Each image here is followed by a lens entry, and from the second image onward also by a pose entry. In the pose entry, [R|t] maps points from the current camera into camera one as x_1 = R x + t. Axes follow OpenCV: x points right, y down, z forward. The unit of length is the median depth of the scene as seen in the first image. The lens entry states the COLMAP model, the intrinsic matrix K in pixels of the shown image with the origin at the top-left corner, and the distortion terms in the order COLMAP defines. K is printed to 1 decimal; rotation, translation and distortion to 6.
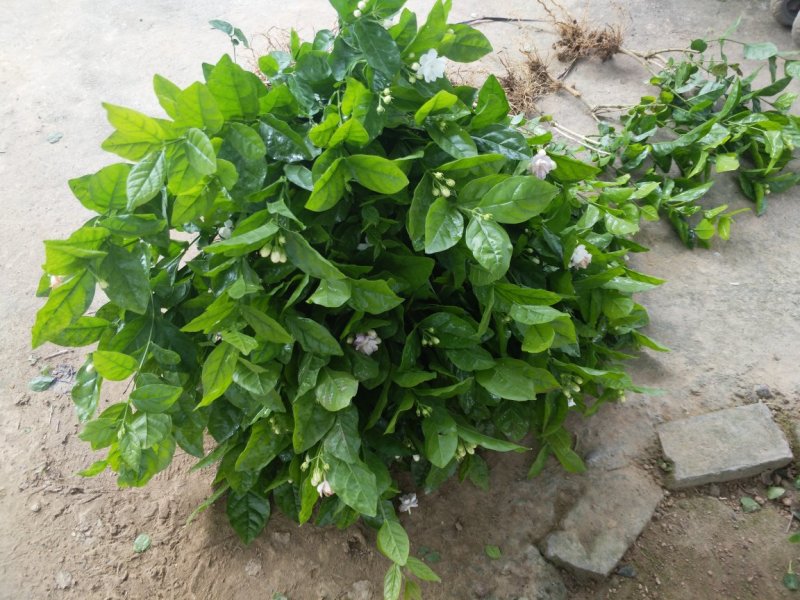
lens RADIAL K [[595.3, 0, 403.3], [0, 595.3, 300.2], [0, 0, 1]] dist [0.081940, -0.094052]
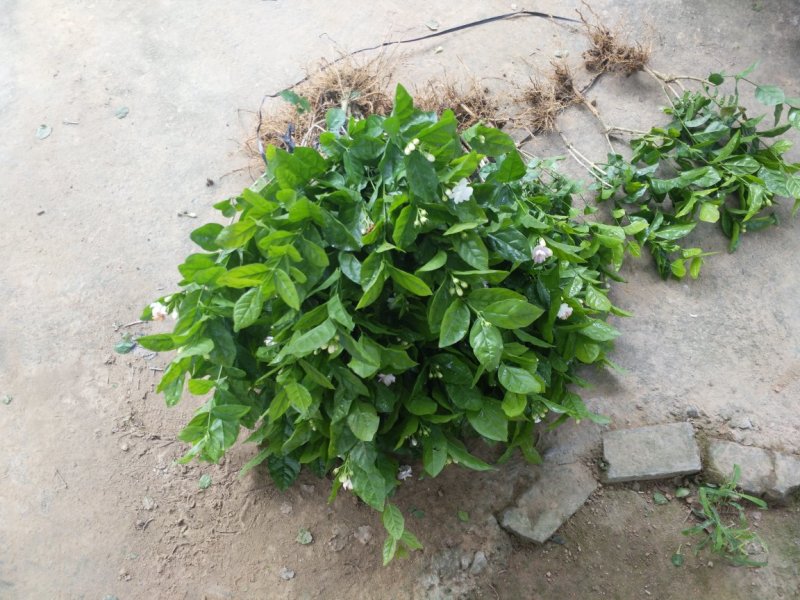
lens RADIAL K [[608.1, 0, 403.8], [0, 608.1, 295.5], [0, 0, 1]] dist [0.018160, -0.005959]
pose [[0.994335, 0.106049, 0.007194, -0.043954], [-0.105179, 0.971891, 0.210633, -0.320886], [0.015345, -0.210196, 0.977539, -0.223665]]
